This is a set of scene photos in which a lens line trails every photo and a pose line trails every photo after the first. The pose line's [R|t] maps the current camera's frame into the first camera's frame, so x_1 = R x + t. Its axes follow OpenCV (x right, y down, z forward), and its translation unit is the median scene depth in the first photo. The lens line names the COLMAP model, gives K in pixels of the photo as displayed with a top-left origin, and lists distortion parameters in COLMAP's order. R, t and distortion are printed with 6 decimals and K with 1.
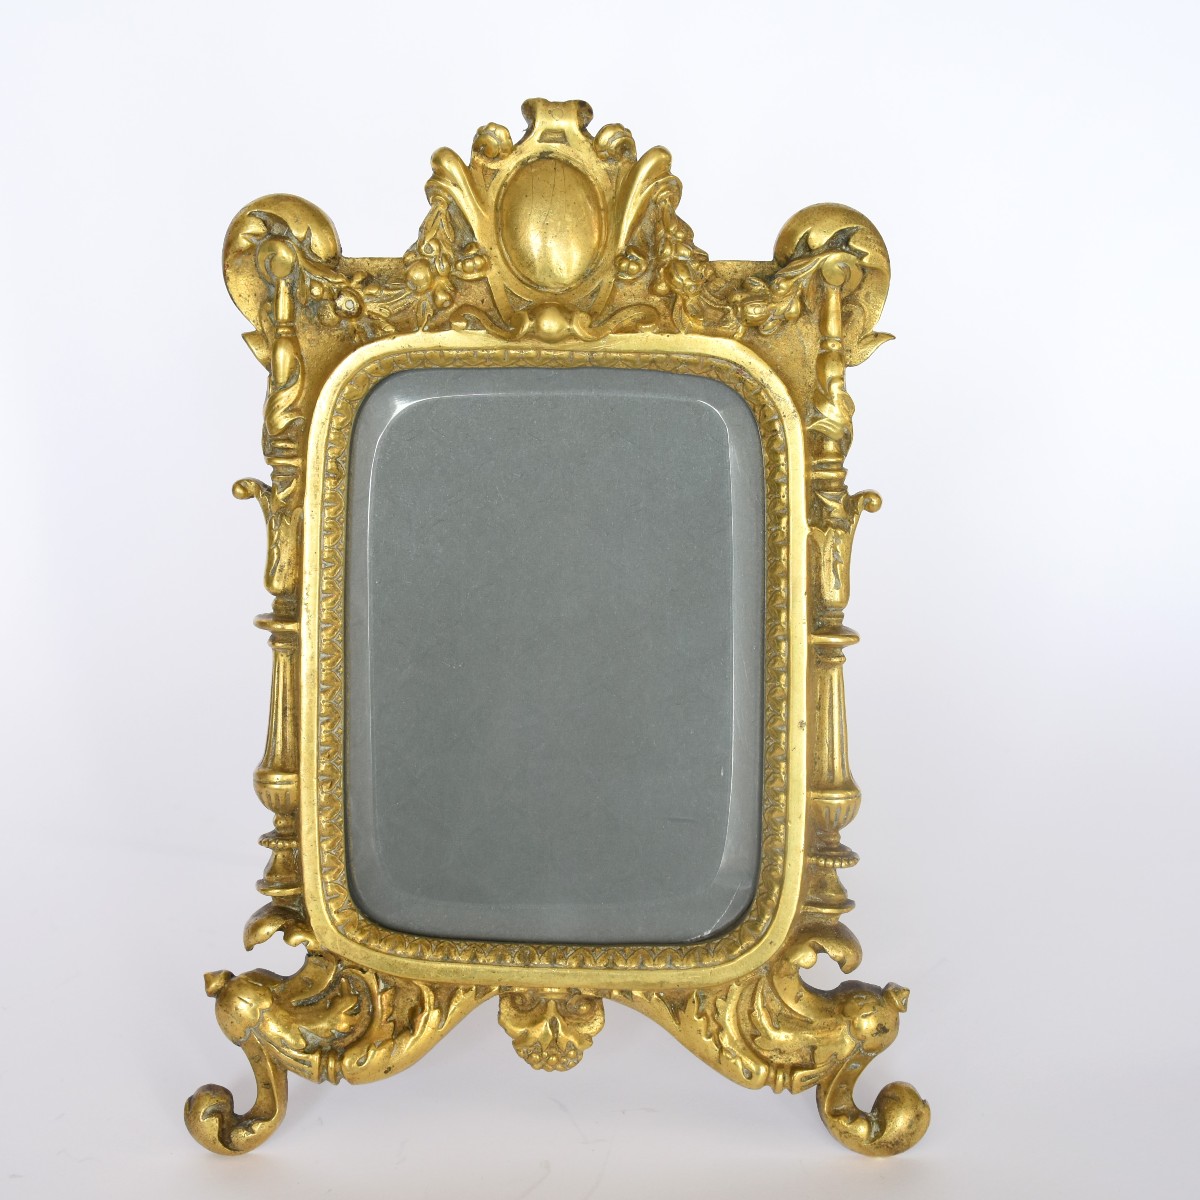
lens RADIAL K [[2638.1, 0, 600.0], [0, 2638.1, 600.0], [0, 0, 1]] dist [-0.091330, 0.662637]
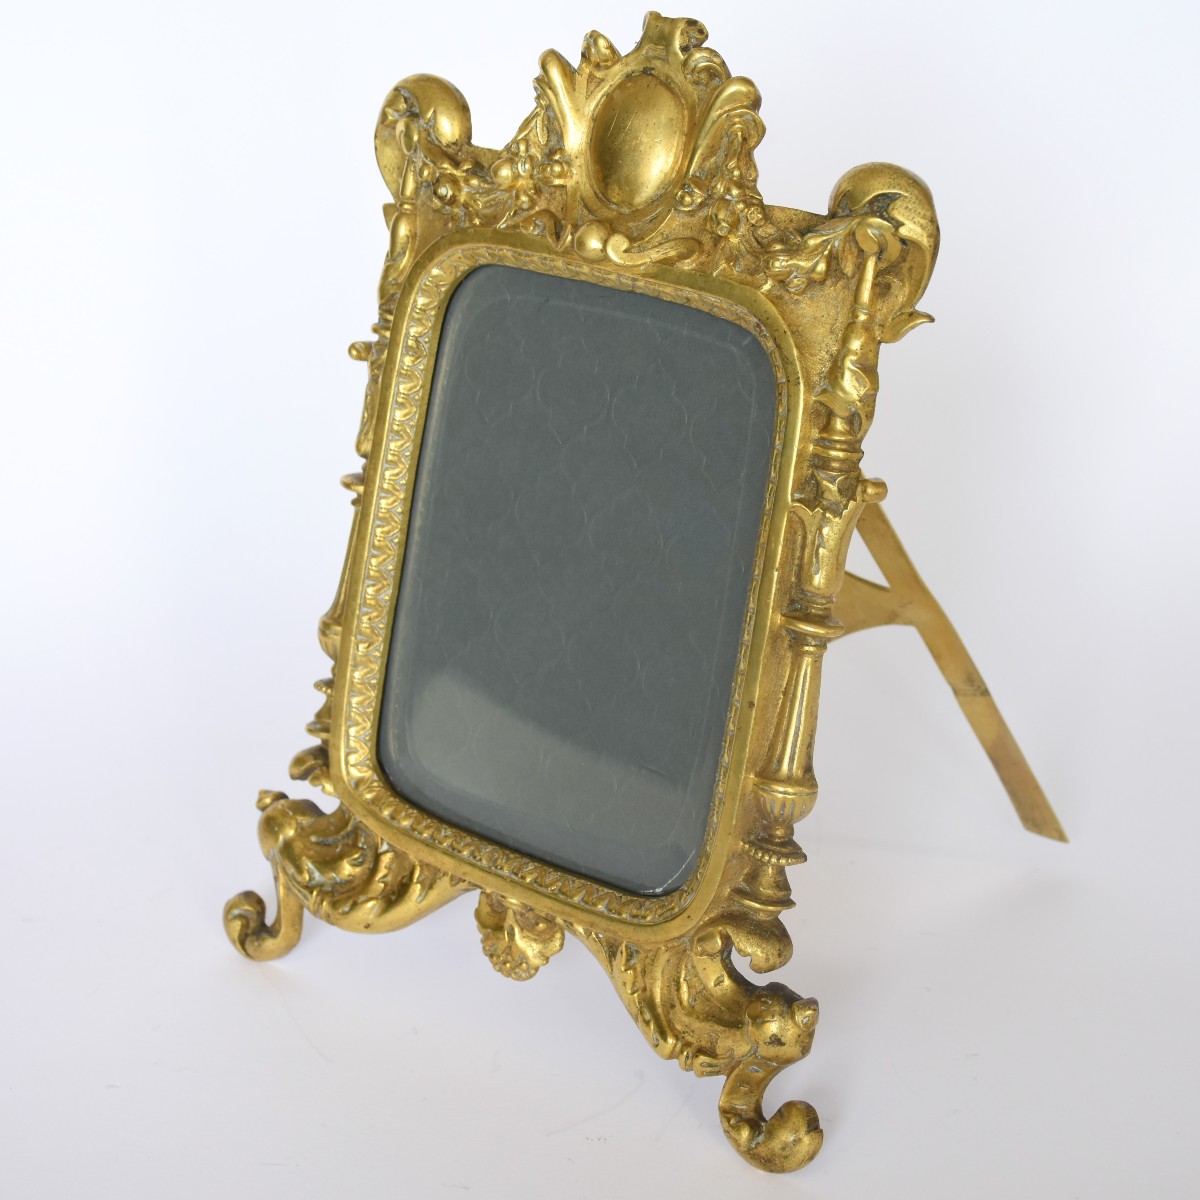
lens RADIAL K [[2638.1, 0, 600.0], [0, 2638.1, 600.0], [0, 0, 1]] dist [-0.091330, 0.662637]
pose [[0.823017, 0.235906, -0.516713, 0.509520], [-0.204856, 0.971732, 0.117352, -0.088777], [0.529790, 0.009269, 0.848078, 0.166876]]
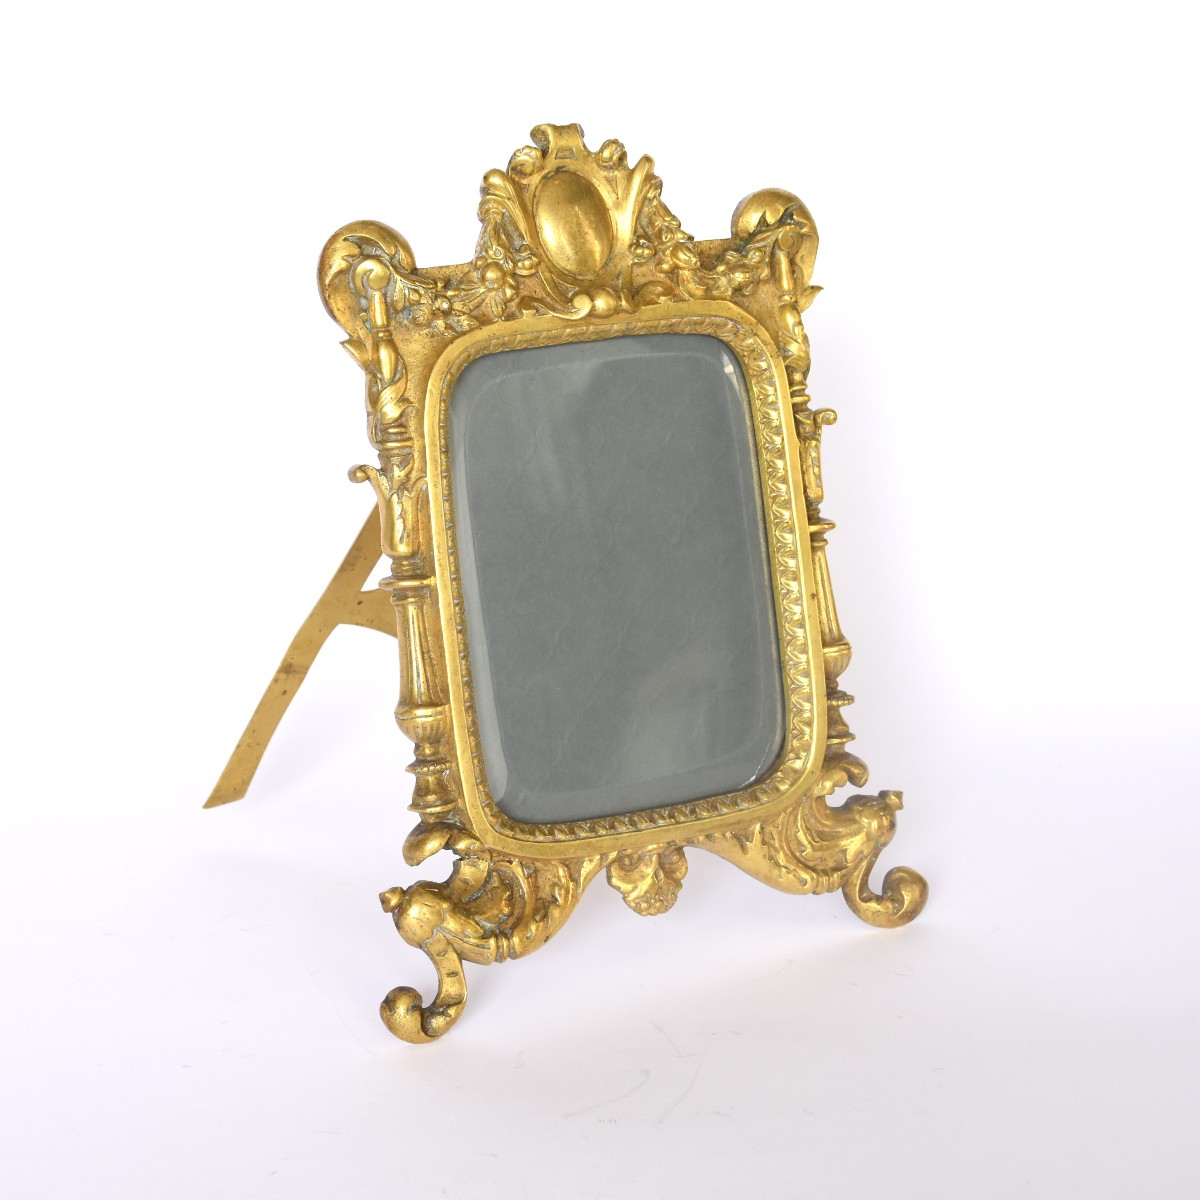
lens RADIAL K [[2638.1, 0, 600.0], [0, 2638.1, 600.0], [0, 0, 1]] dist [-0.091330, 0.662637]
pose [[0.886185, -0.152528, 0.437506, -0.566766], [0.164633, 0.986300, 0.010384, 0.018828], [-0.433096, 0.062825, 0.899155, -0.096315]]
